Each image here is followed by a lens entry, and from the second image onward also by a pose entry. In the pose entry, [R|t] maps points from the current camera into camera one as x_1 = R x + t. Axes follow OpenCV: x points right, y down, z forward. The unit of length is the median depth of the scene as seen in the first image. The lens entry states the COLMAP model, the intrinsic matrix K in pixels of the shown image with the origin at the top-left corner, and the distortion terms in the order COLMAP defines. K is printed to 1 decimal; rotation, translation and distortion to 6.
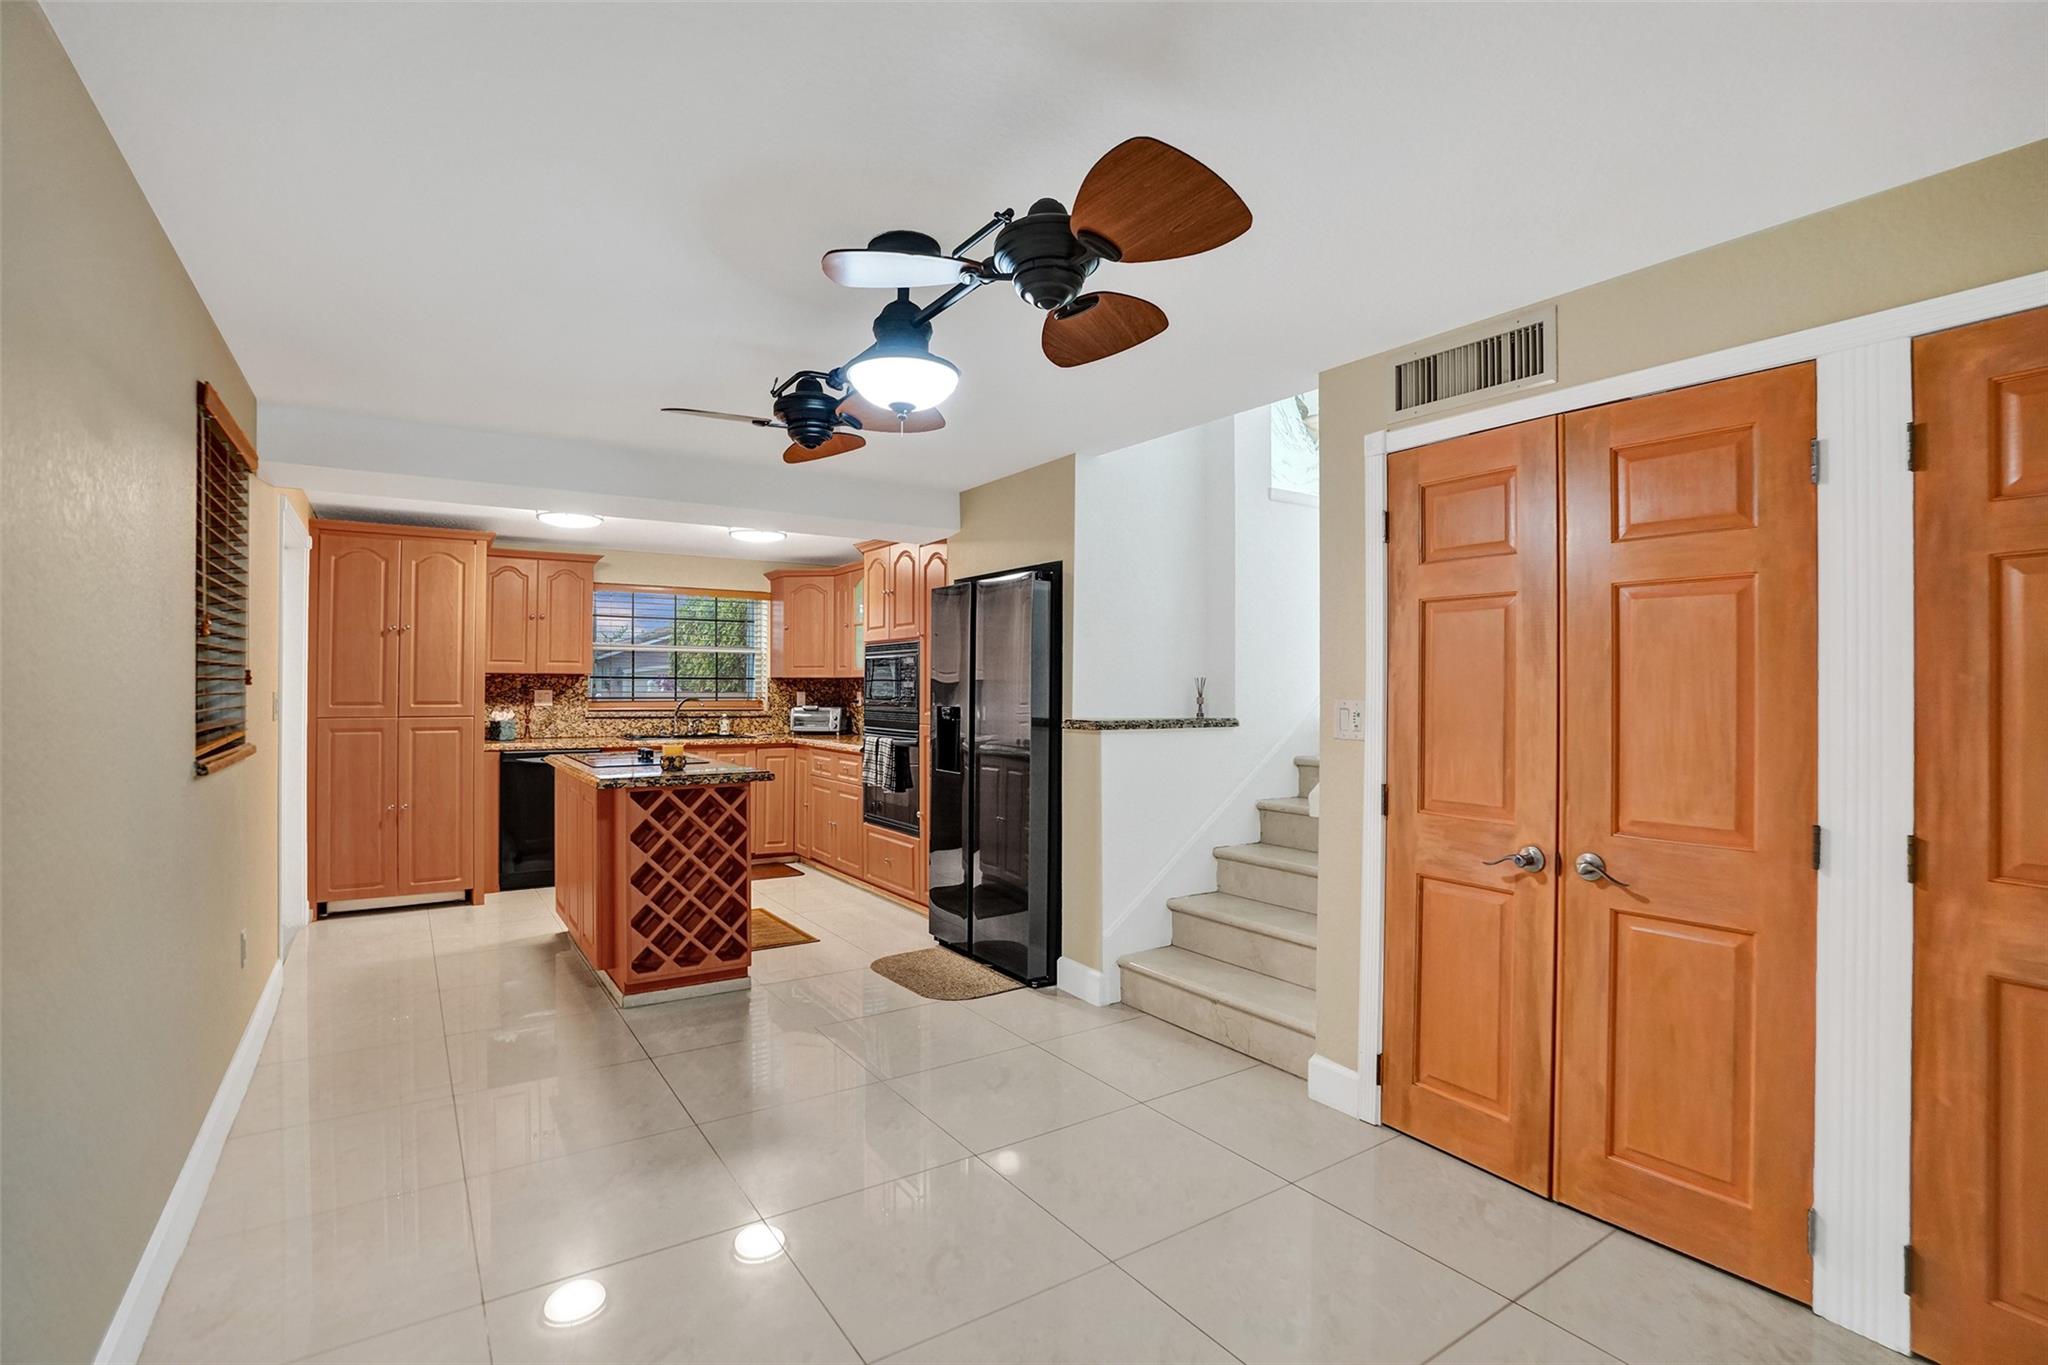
lens RADIAL K [[956.5, 0, 1029.2], [0, 956.5, 679.3], [0, 0, 1]] dist [-0.062329, 0.025834]
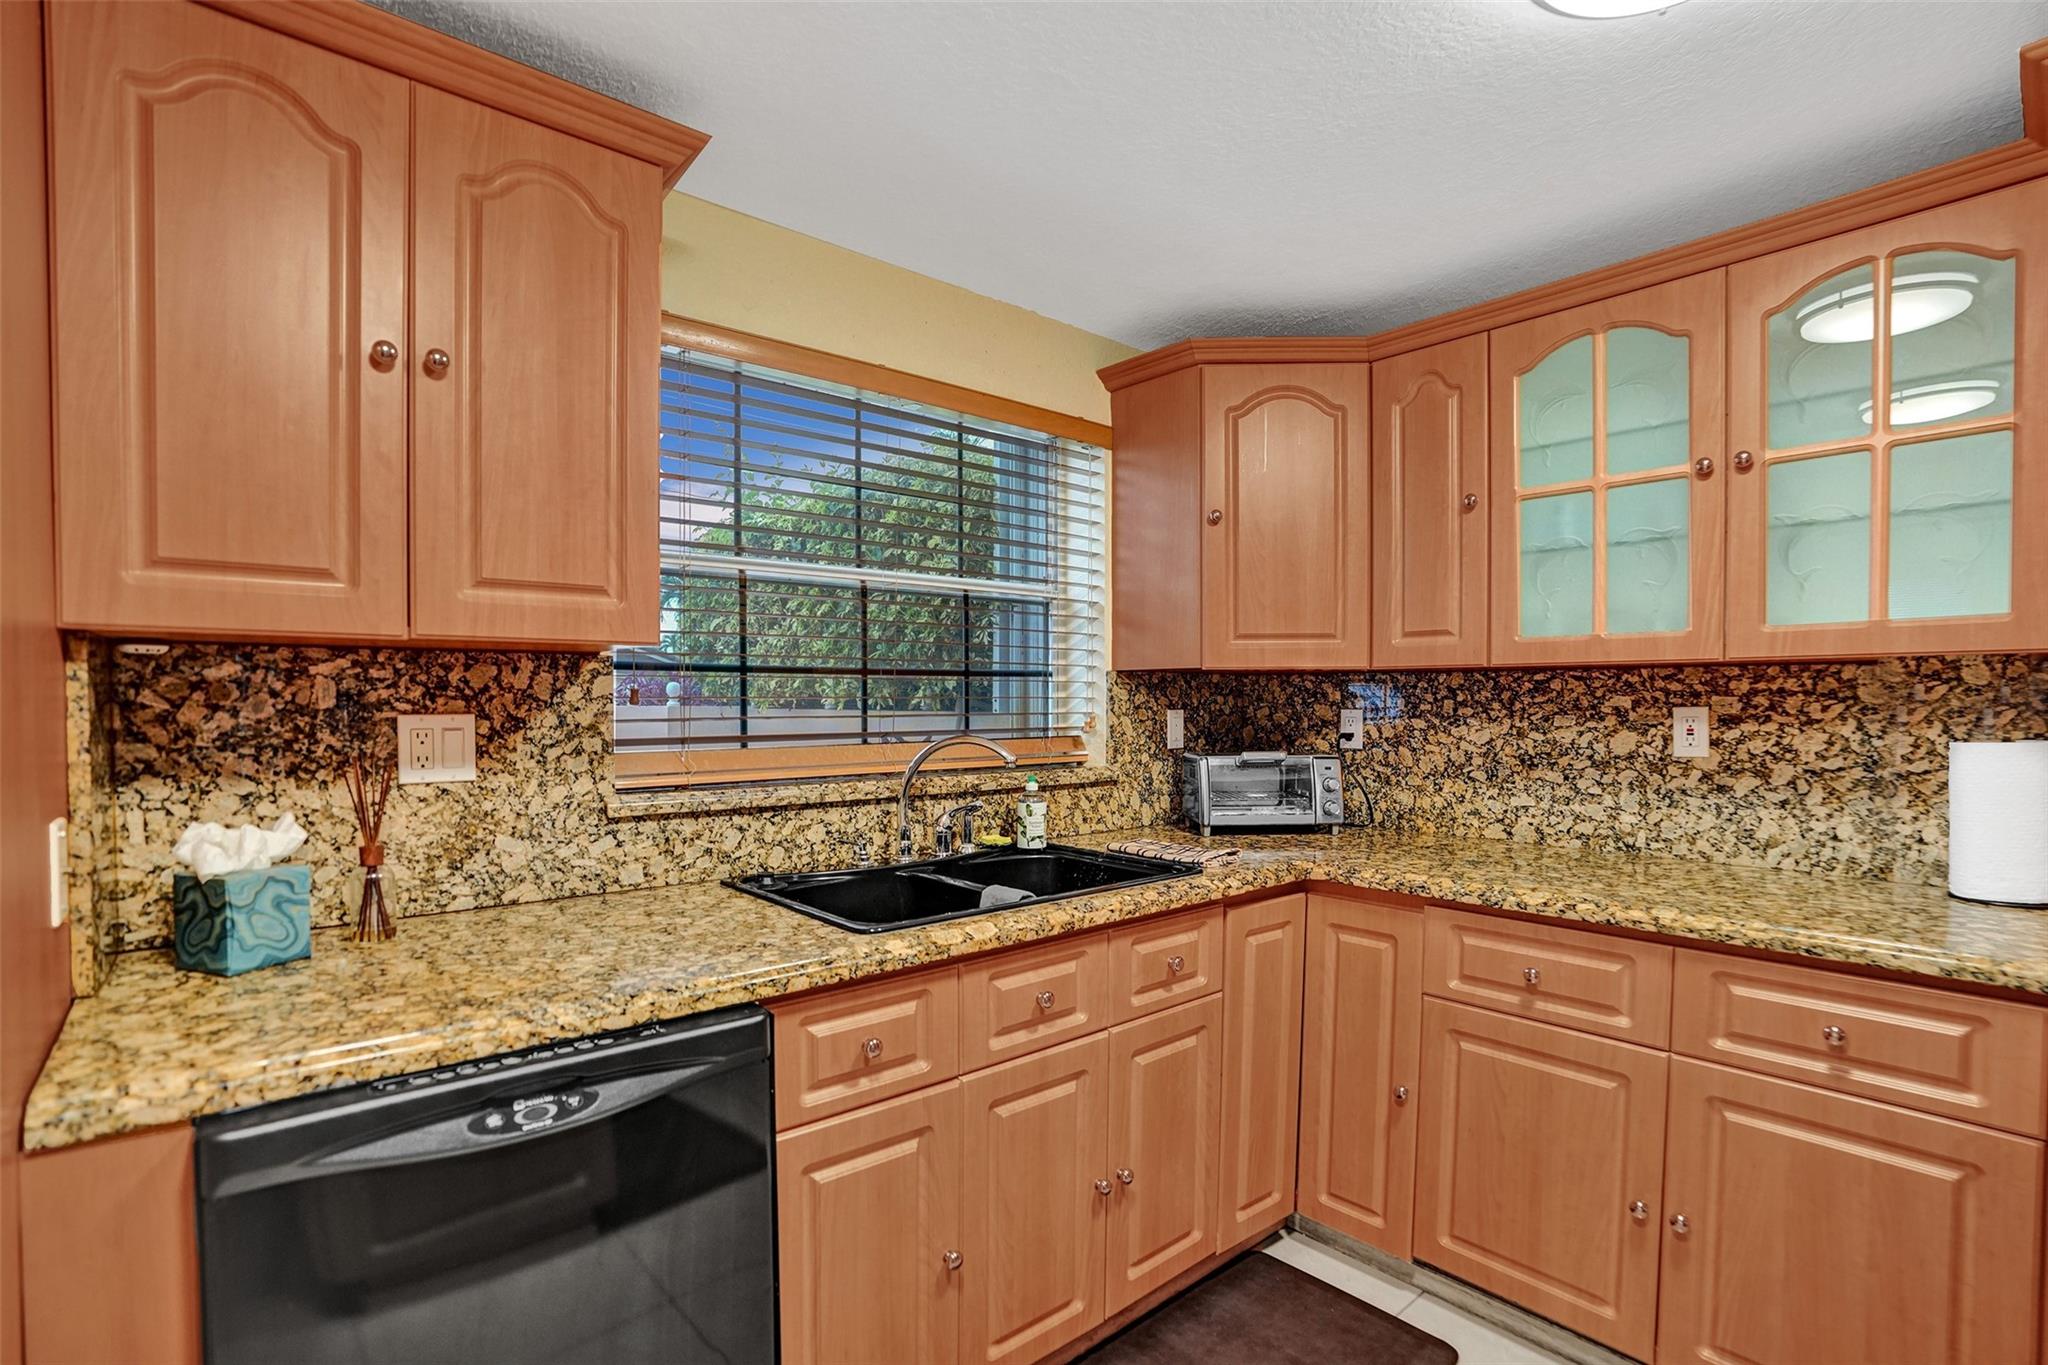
lens RADIAL K [[964.7, 0, 1025.4], [0, 964.7, 727.8], [0, 0, 1]] dist [-0.080005, 0.037418]
pose [[0.991744, -0.007874, 0.127989, -0.484339], [0.002448, 0.999094, 0.042489, 0.006043], [-0.128207, -0.041825, 0.990865, 0.906221]]
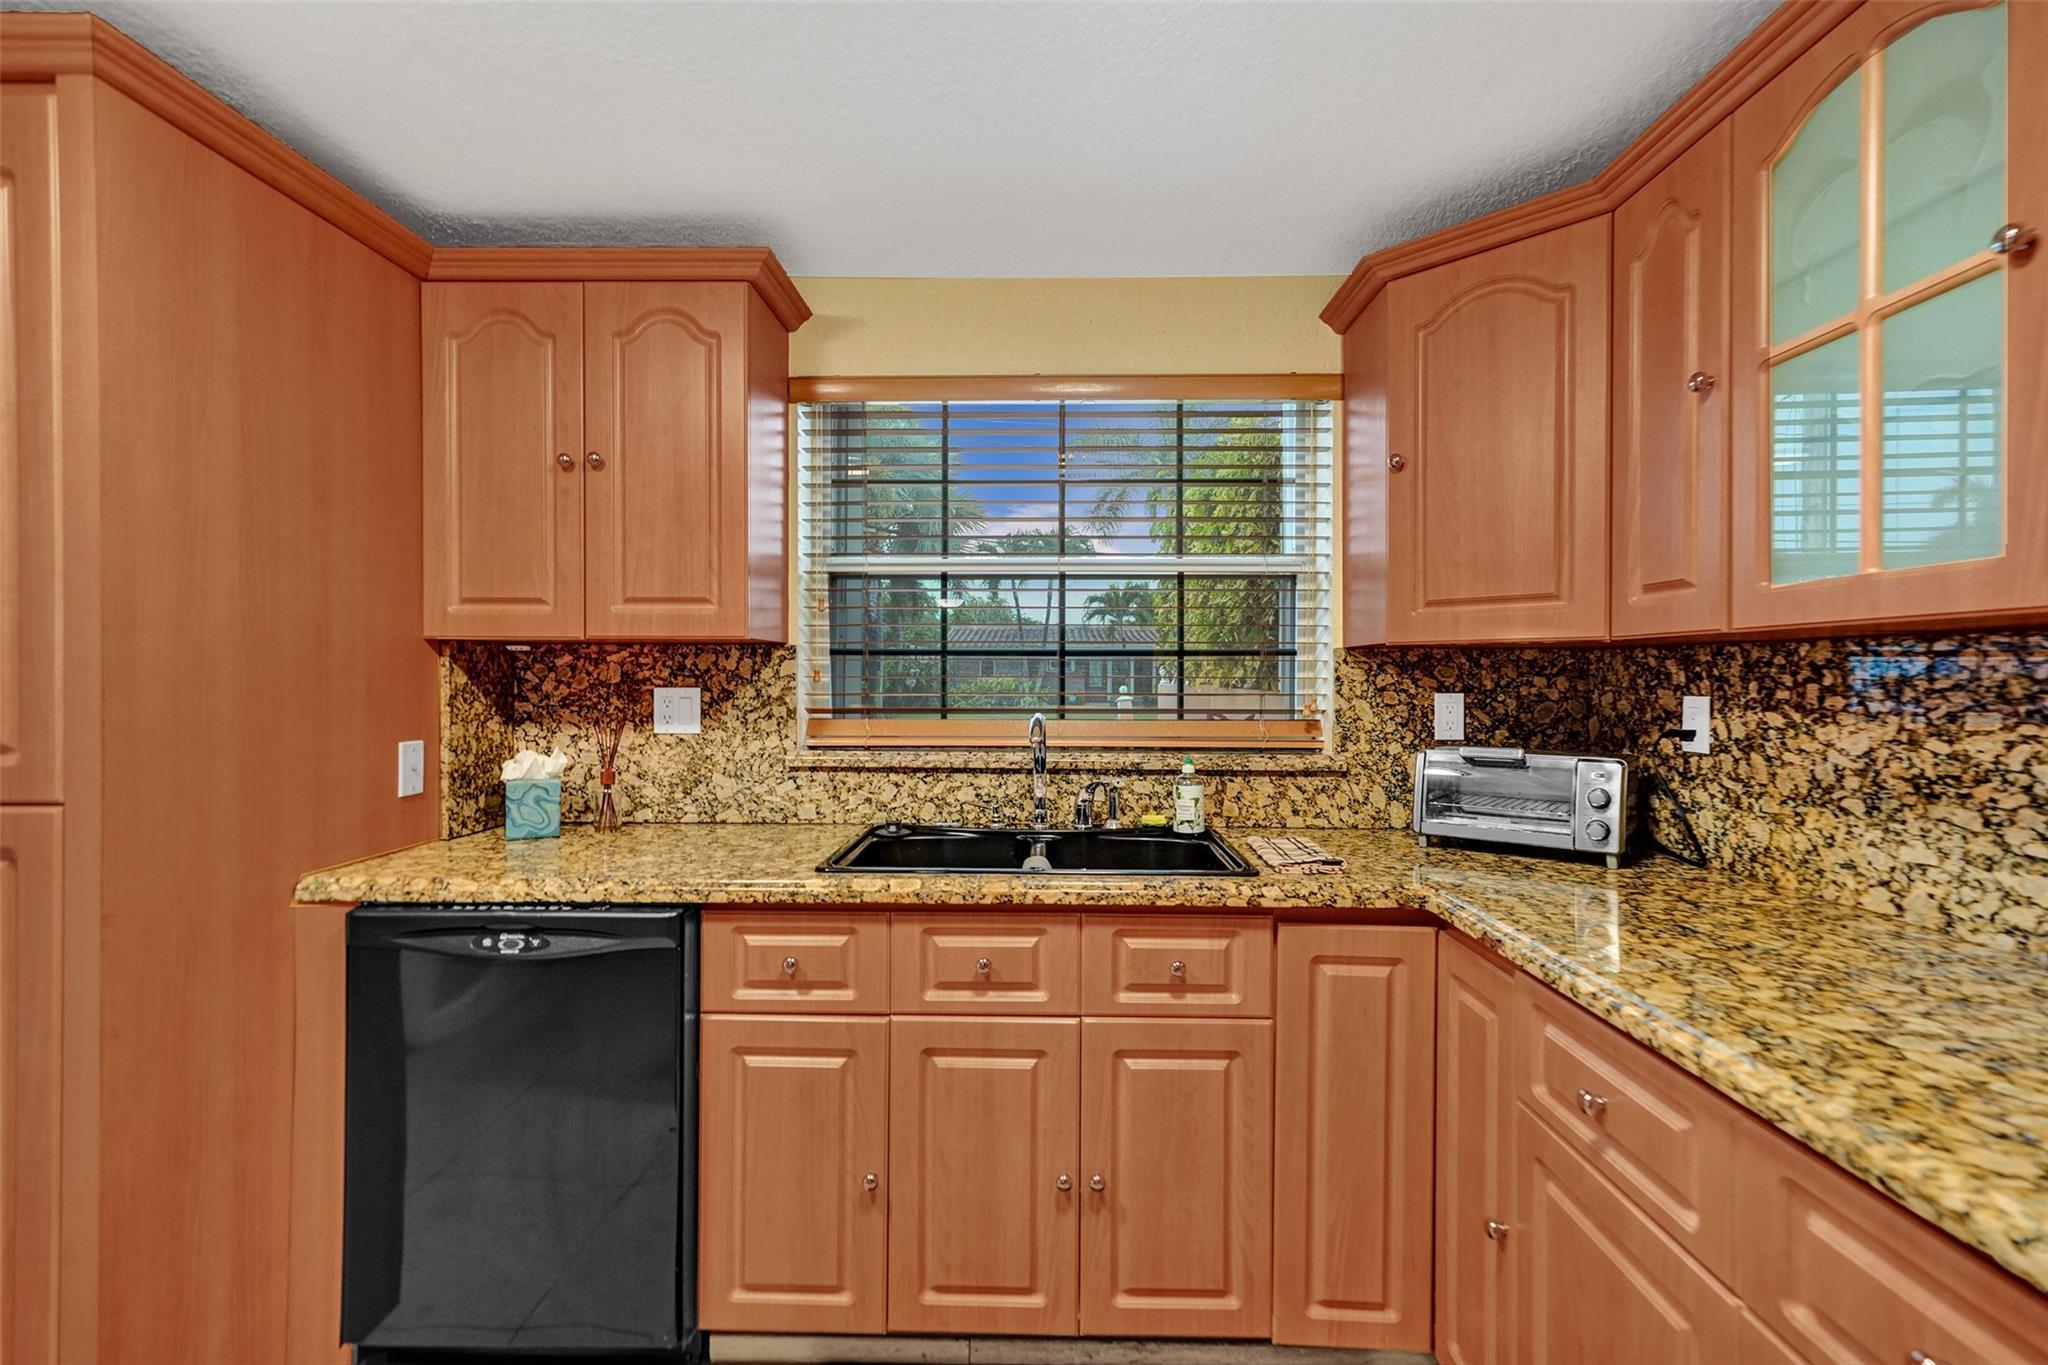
lens RADIAL K [[953.1, 0, 1033.1], [0, 953.1, 679.1], [0, 0, 1]] dist [0.019029, -0.000073]
pose [[0.818941, 0.000964, -0.573877, -0.243981], [0.007003, 0.999907, 0.011673, 0.005948], [0.573835, -0.013578, 0.818858, 0.952898]]
